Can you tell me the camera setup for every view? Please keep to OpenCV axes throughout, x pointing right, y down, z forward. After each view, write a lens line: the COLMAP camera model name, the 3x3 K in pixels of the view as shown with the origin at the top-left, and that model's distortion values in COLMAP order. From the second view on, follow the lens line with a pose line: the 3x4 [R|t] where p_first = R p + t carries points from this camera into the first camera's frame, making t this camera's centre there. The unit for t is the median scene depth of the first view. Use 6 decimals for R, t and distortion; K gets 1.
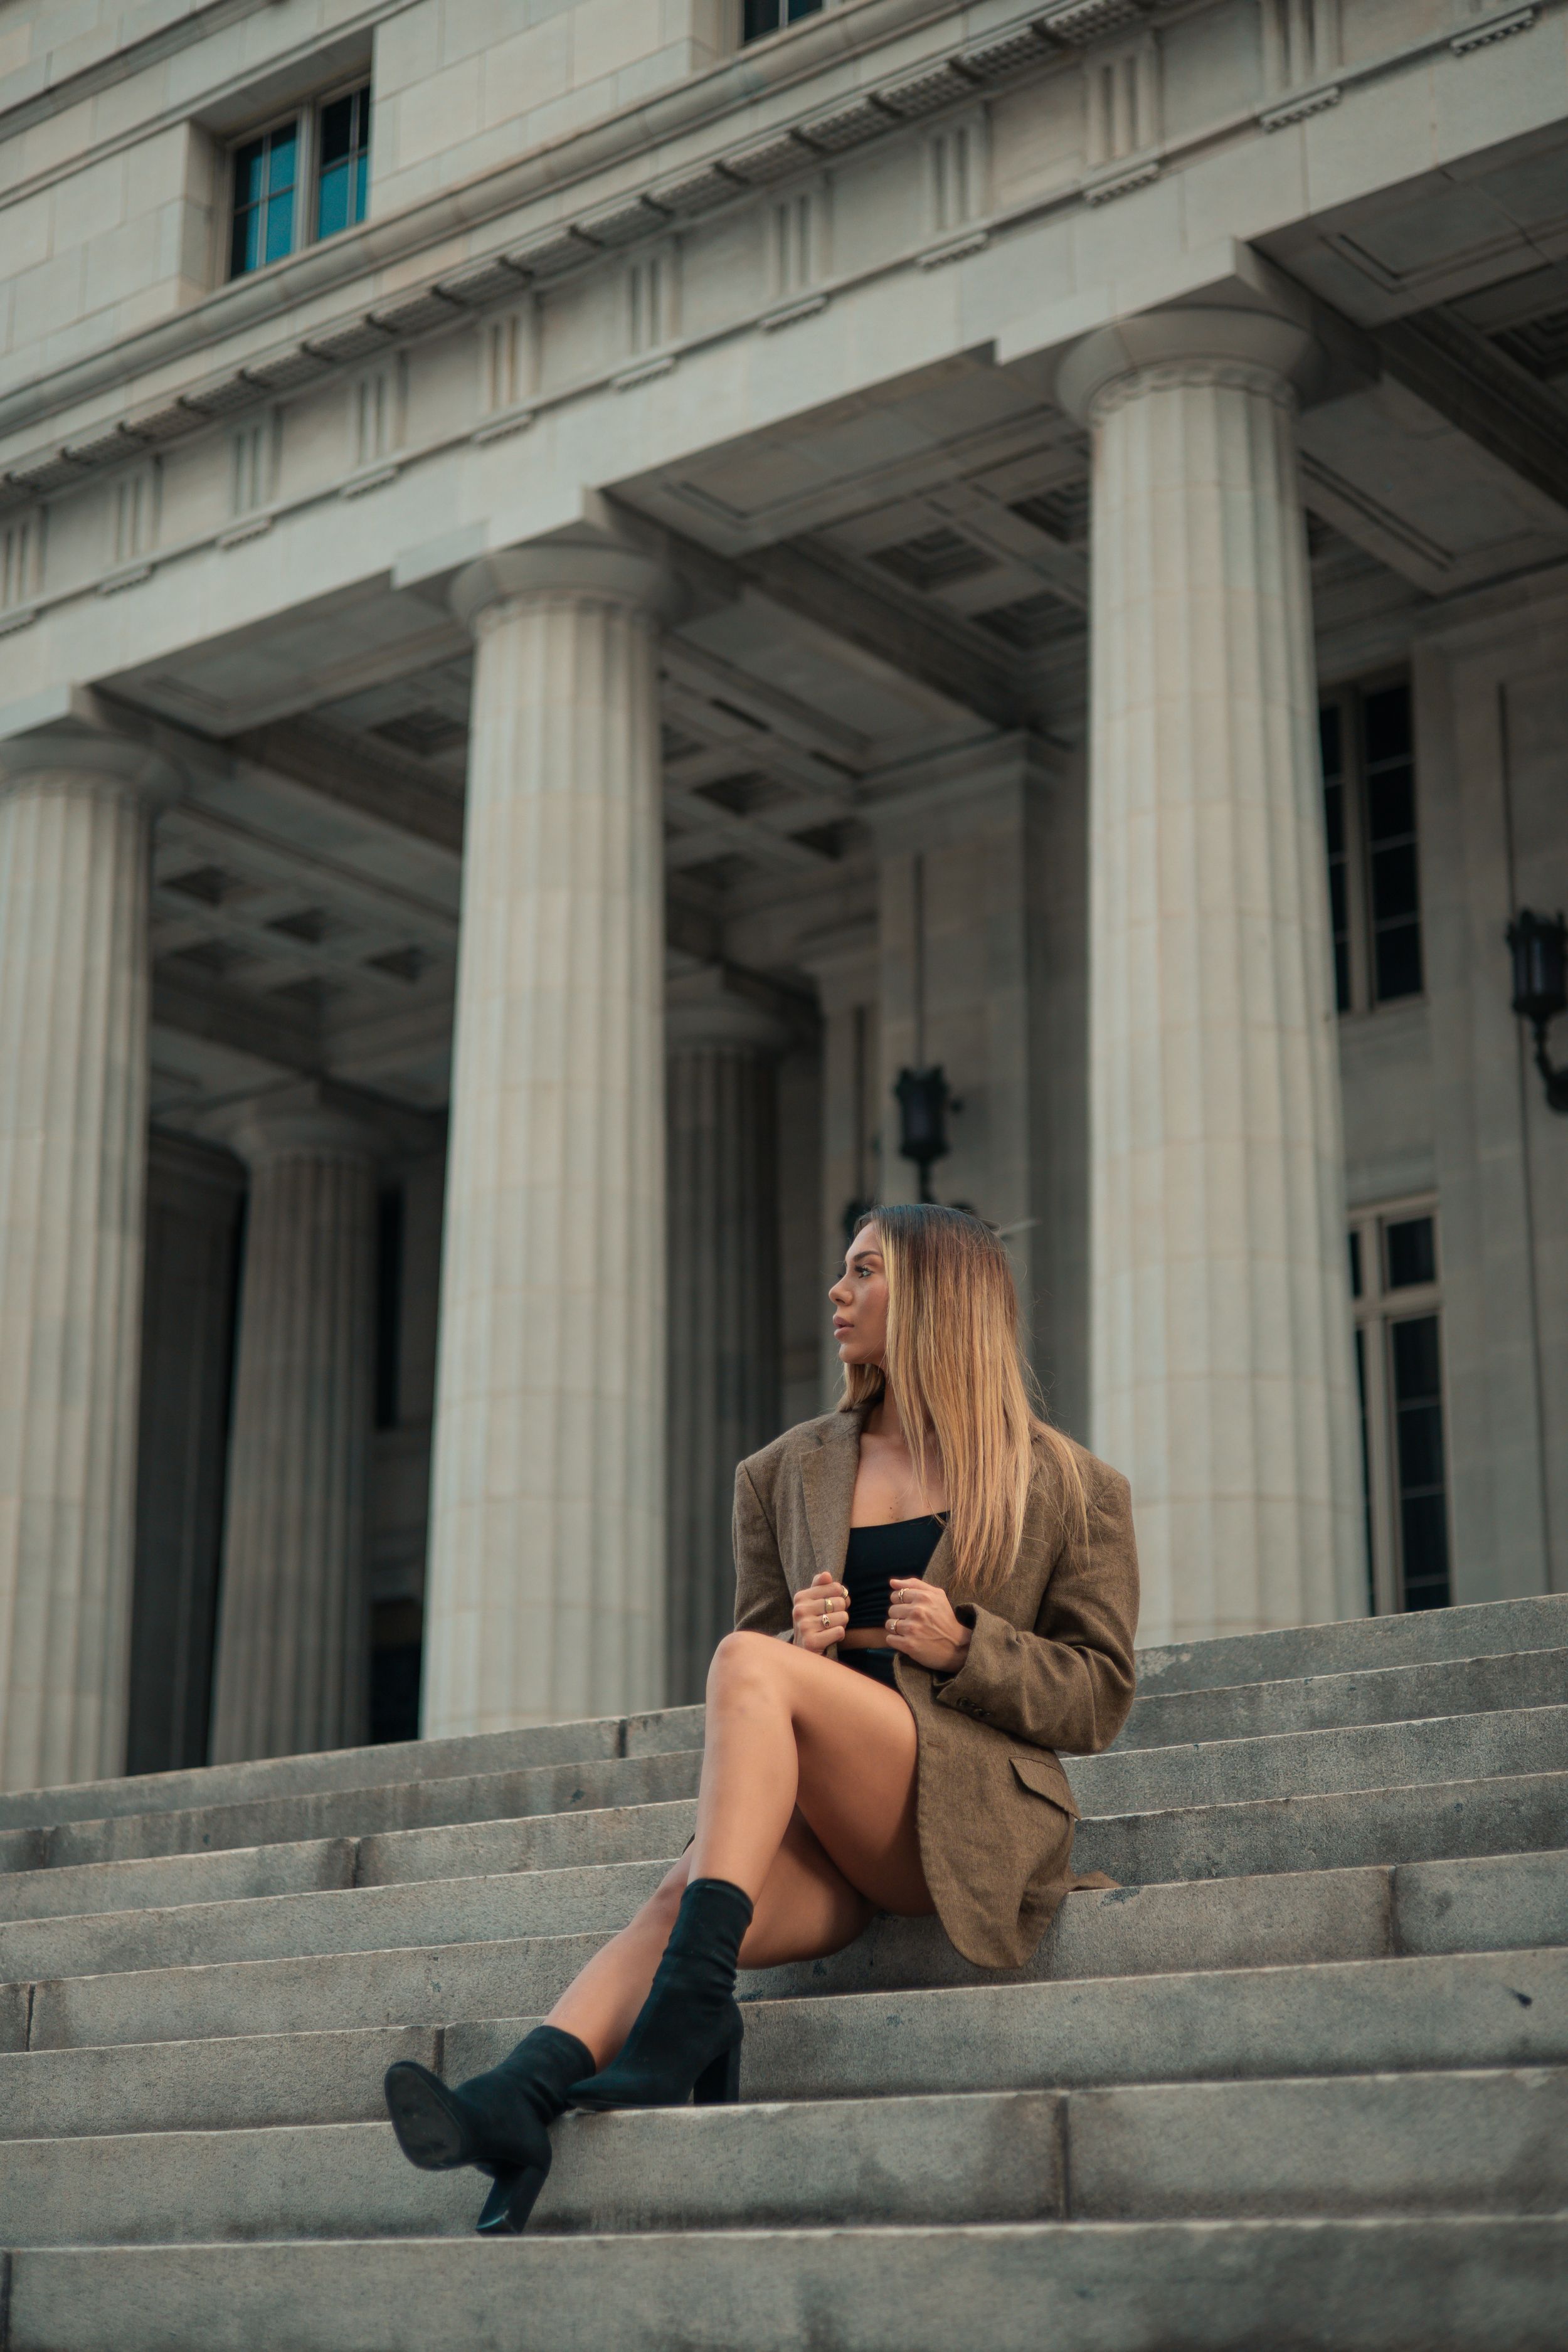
lens RADIAL K [[3909.9, 0, 779.0], [0, 3909.9, 1126.5], [0, 0, 1]] dist [0.009398, 0.062997]
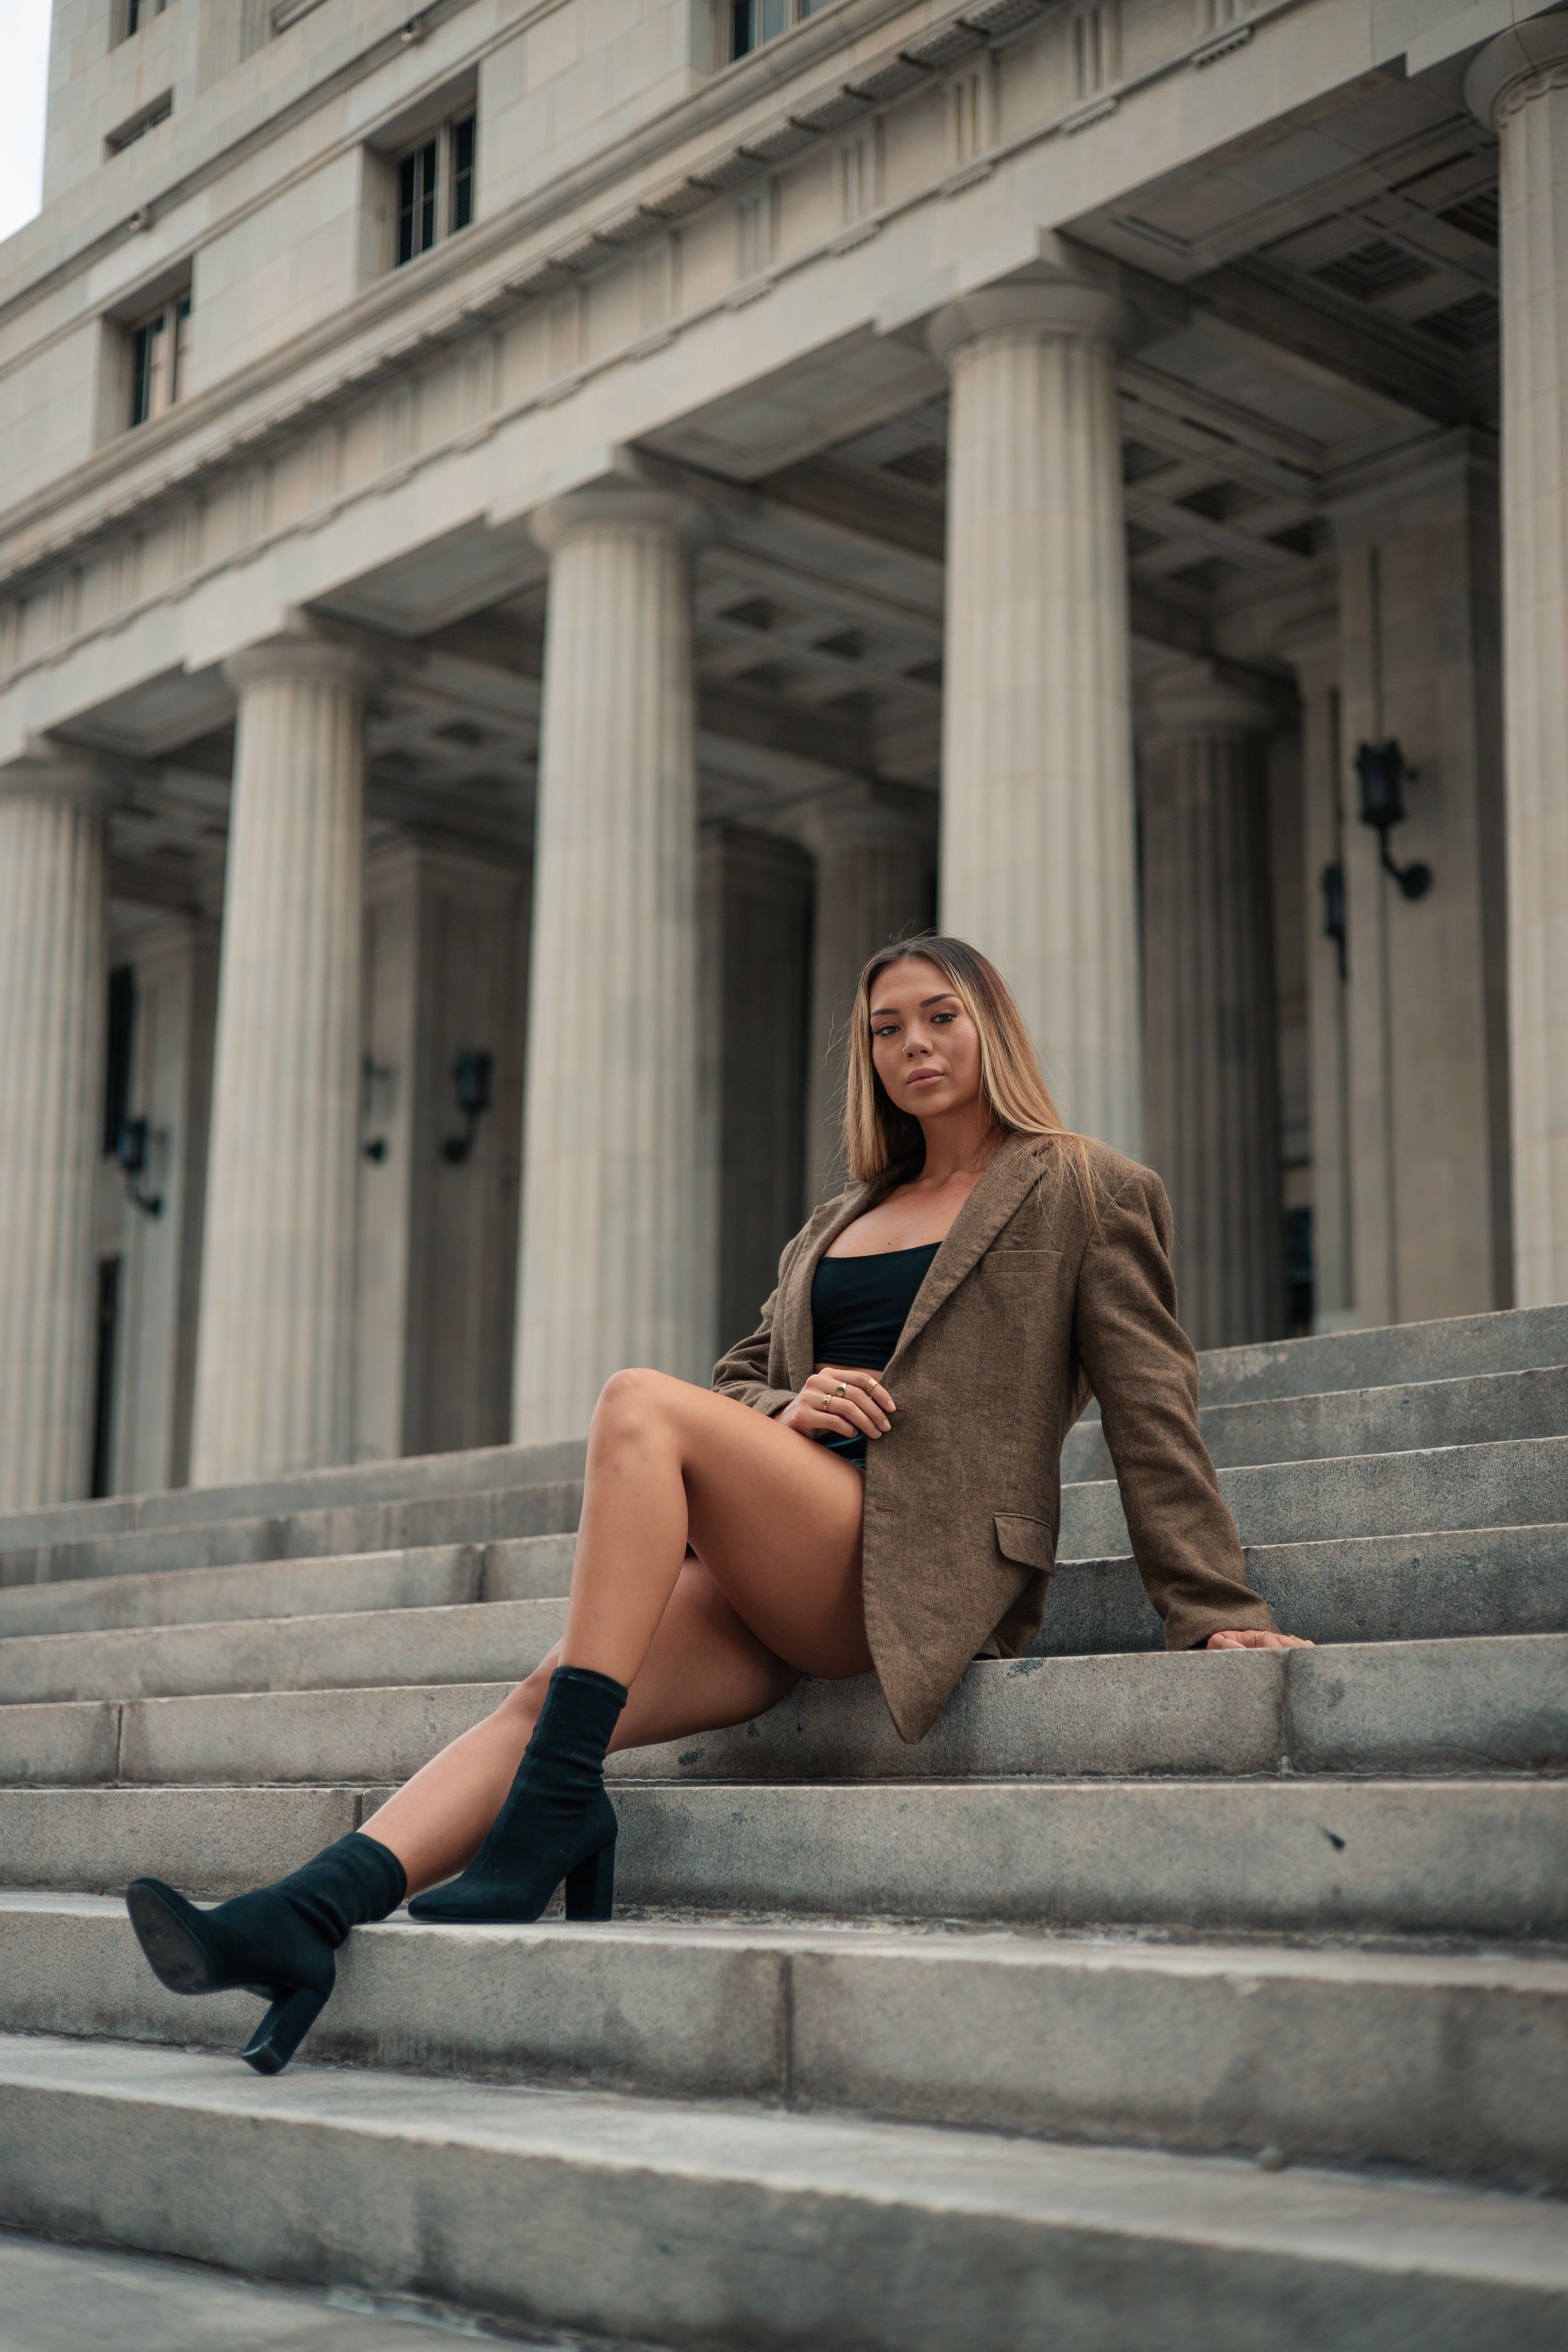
lens RADIAL K [[3295.0, 0, 784.0], [0, 3295.0, 1176.0], [0, 0, 1]] dist [-0.001632, 0.089047]
pose [[0.984301, -0.029984, -0.173932, 0.112576], [0.049061, 0.993108, 0.106440, -0.001869], [0.169542, -0.113302, 0.978988, 0.164234]]
